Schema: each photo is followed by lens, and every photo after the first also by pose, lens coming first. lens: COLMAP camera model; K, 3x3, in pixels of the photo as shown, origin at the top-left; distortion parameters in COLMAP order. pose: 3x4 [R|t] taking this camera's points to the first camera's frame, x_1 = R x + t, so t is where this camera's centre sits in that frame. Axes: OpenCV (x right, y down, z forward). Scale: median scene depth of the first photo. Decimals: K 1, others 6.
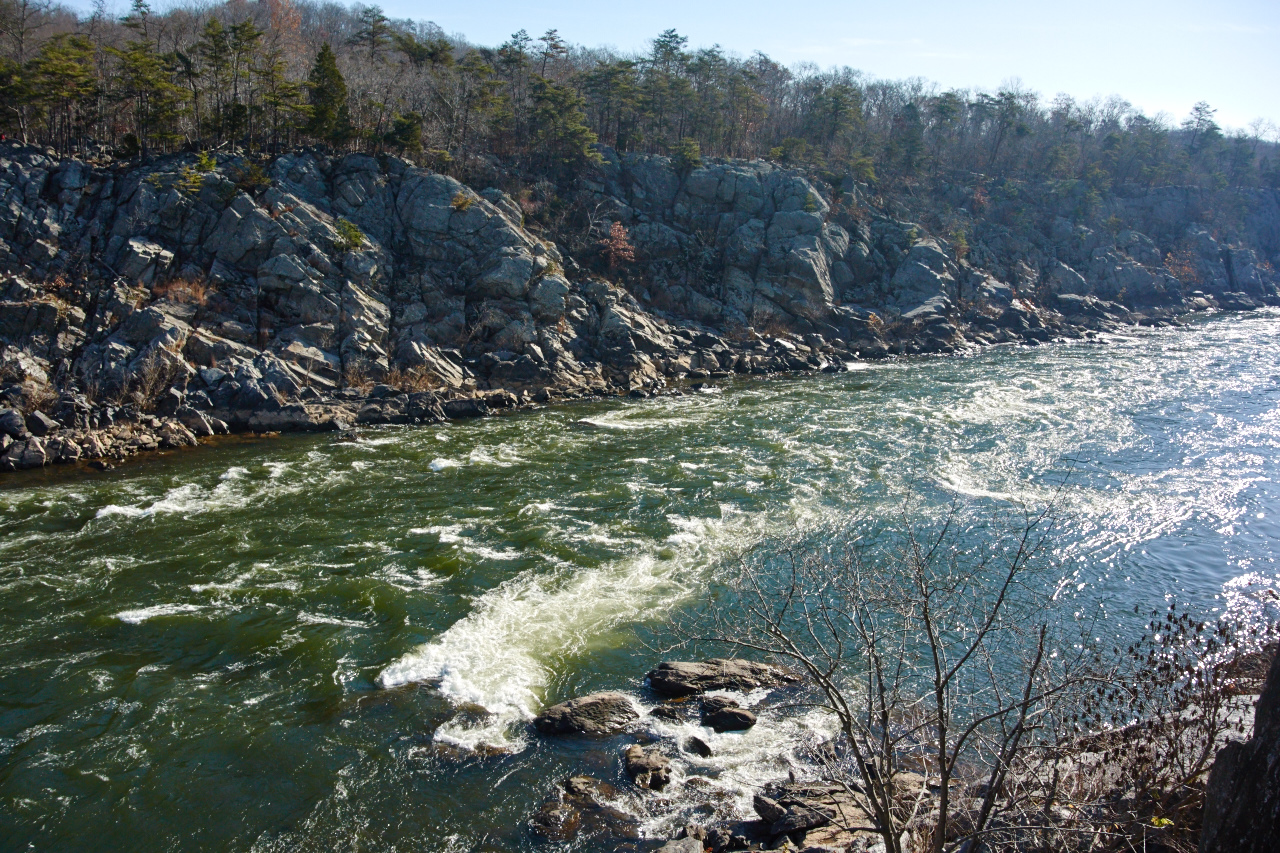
lens RADIAL K [[1105.8, 0, 640.7], [0, 1105.8, 429.9], [0, 0, 1]] dist [-0.134737, 0.048622]
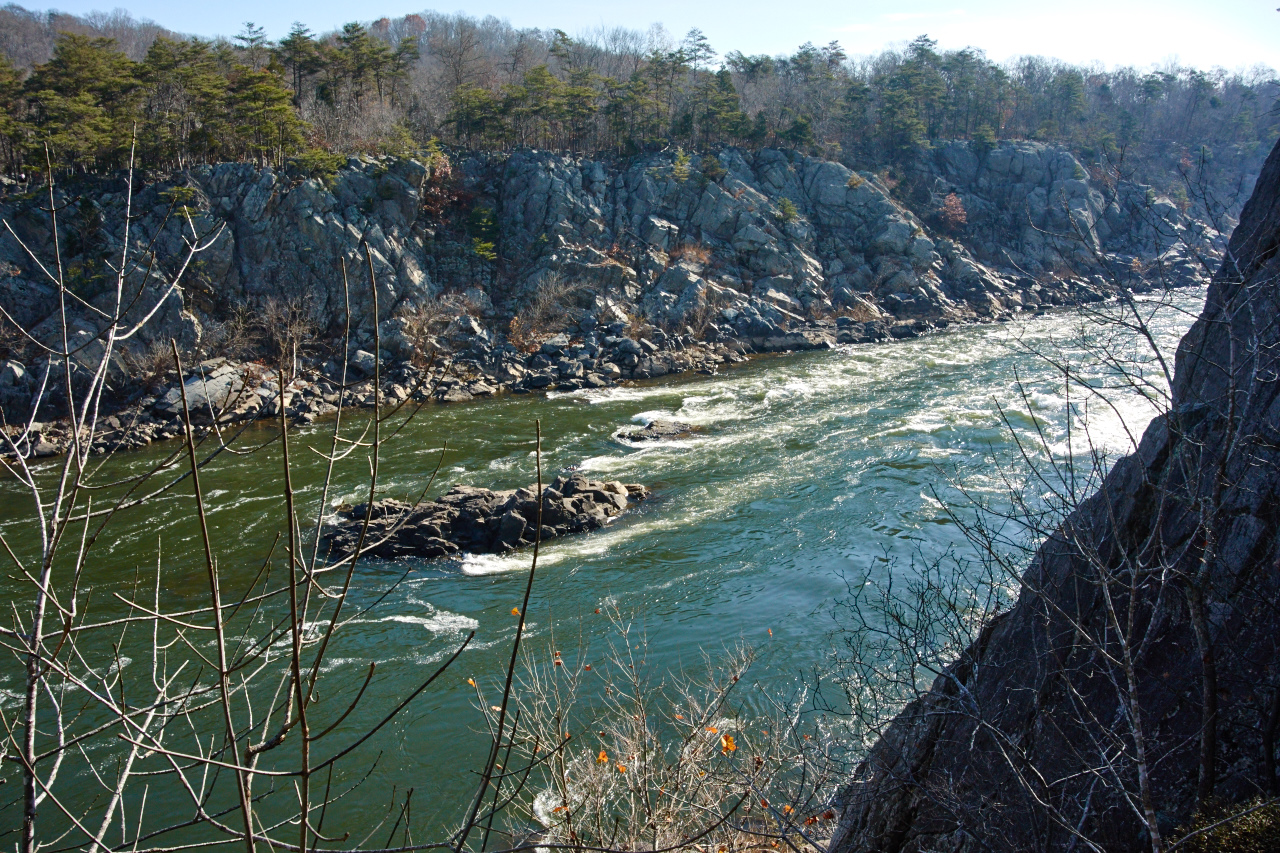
lens RADIAL K [[1105.8, 0, 639.1], [0, 1105.8, 426.3], [0, 0, 1]] dist [-0.134737, 0.048622]
pose [[0.996740, -0.049559, -0.063658, -0.353869], [0.049811, 0.998756, 0.002387, 0.067839], [0.063461, -0.005550, 0.997969, -0.321208]]
